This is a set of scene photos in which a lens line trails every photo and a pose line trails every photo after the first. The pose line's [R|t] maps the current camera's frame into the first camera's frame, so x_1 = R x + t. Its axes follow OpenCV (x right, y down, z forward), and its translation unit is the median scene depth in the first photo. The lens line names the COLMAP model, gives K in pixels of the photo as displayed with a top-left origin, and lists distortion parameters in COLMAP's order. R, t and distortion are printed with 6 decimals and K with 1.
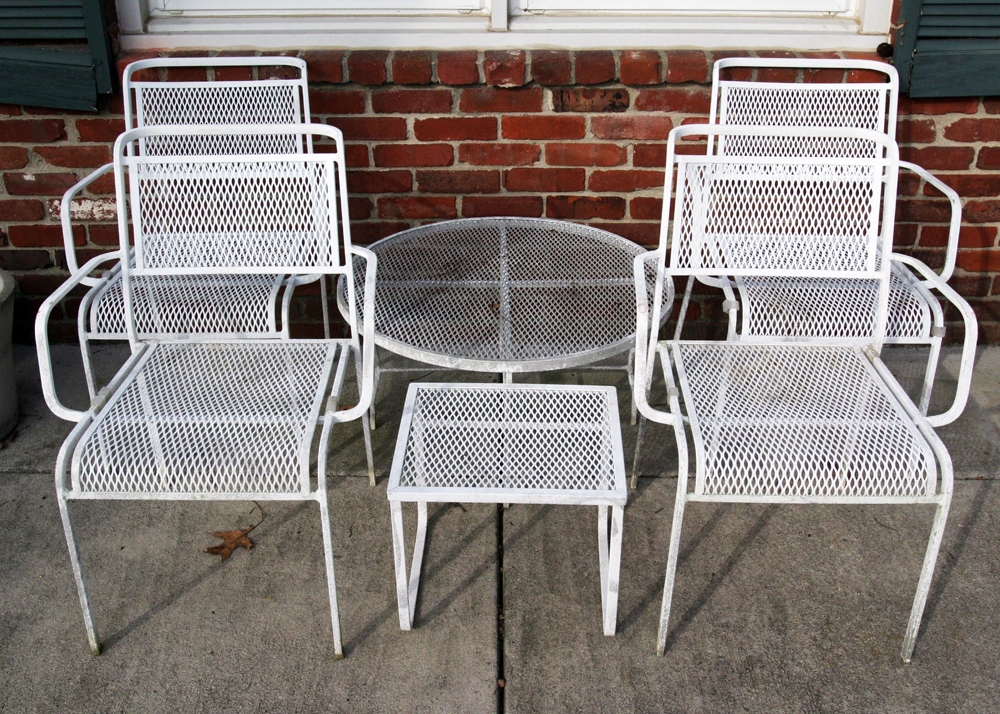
lens RADIAL K [[886.8, 0, 498.8], [0, 886.8, 356.4], [0, 0, 1]] dist [-0.008411, -0.003443]
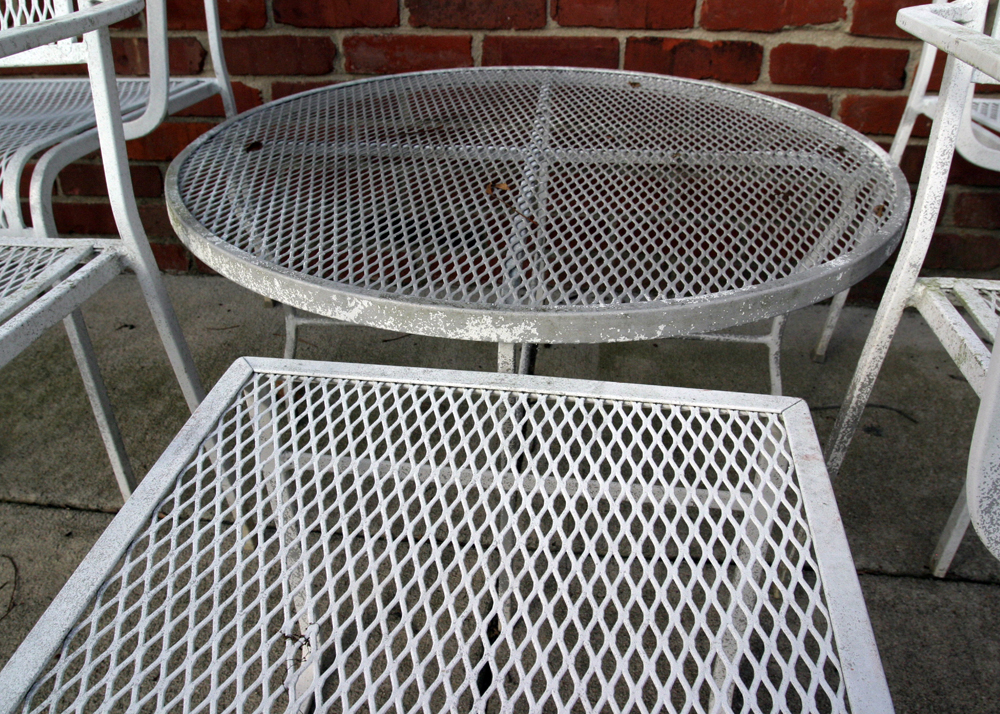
lens RADIAL K [[711.7, 0, 502.4], [0, 711.7, 356.3], [0, 0, 1]] dist [-0.034802, 0.000840]
pose [[0.993932, 0.051323, -0.097290, 0.038003], [-0.045809, 0.997260, 0.058088, 0.006621], [0.100005, -0.053279, 0.993559, 0.685892]]
